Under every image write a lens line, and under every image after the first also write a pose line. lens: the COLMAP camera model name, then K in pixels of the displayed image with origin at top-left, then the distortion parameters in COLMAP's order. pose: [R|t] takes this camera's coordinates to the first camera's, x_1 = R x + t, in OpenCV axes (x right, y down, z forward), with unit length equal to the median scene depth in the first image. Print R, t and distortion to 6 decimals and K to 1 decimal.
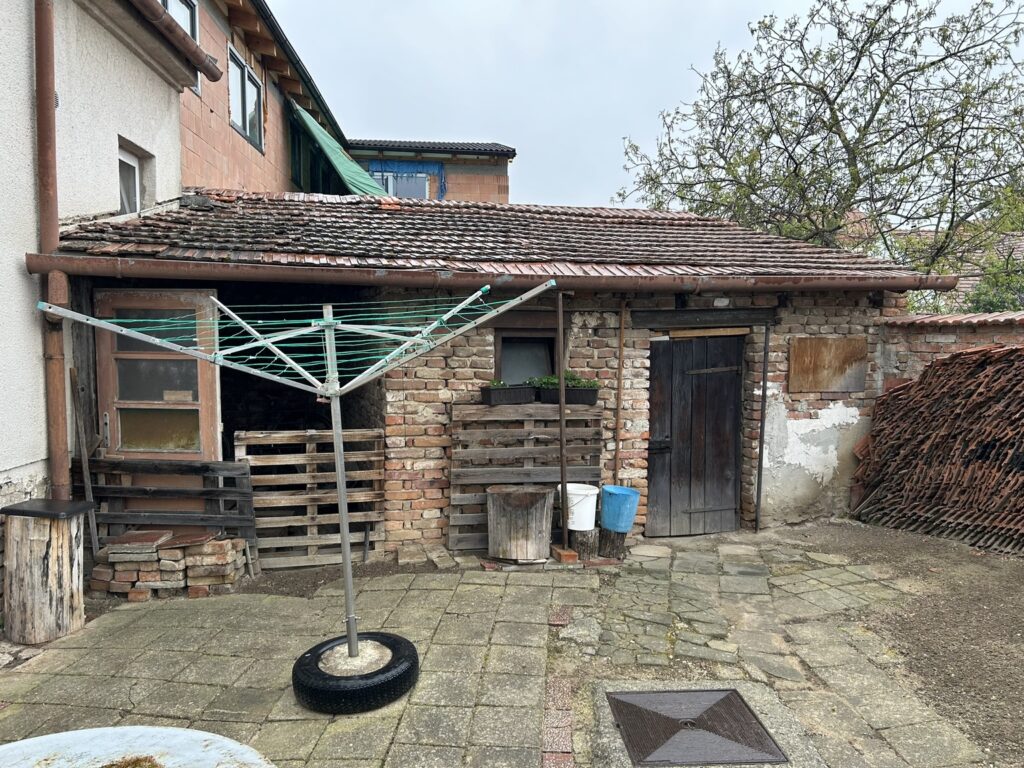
lens RADIAL K [[776.4, 0, 515.8], [0, 776.4, 381.0], [0, 0, 1]] dist [0.056957, -0.067575]
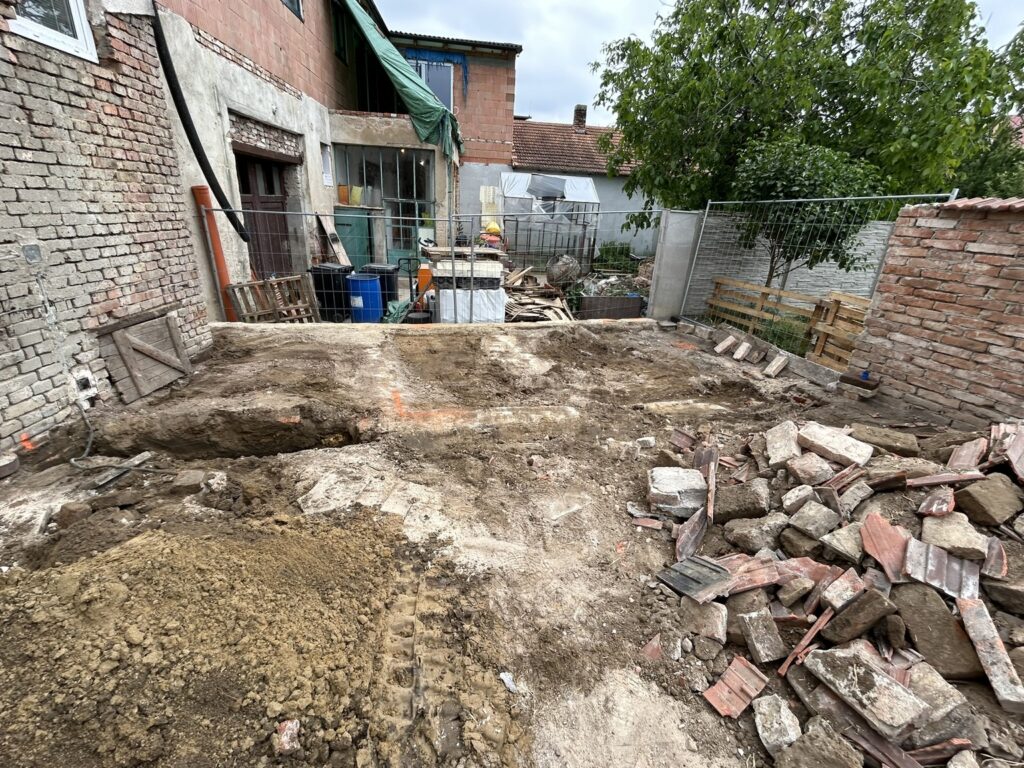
lens RADIAL K [[459.8, 0, 511.9], [0, 459.8, 382.4], [0, 0, 1]] dist [-0.003576, -0.000221]
pose [[0.998604, 0.051922, 0.009717, 0.006518], [-0.052410, 0.950909, 0.304999, -0.006057], [0.006596, -0.305083, 0.952303, 0.200464]]
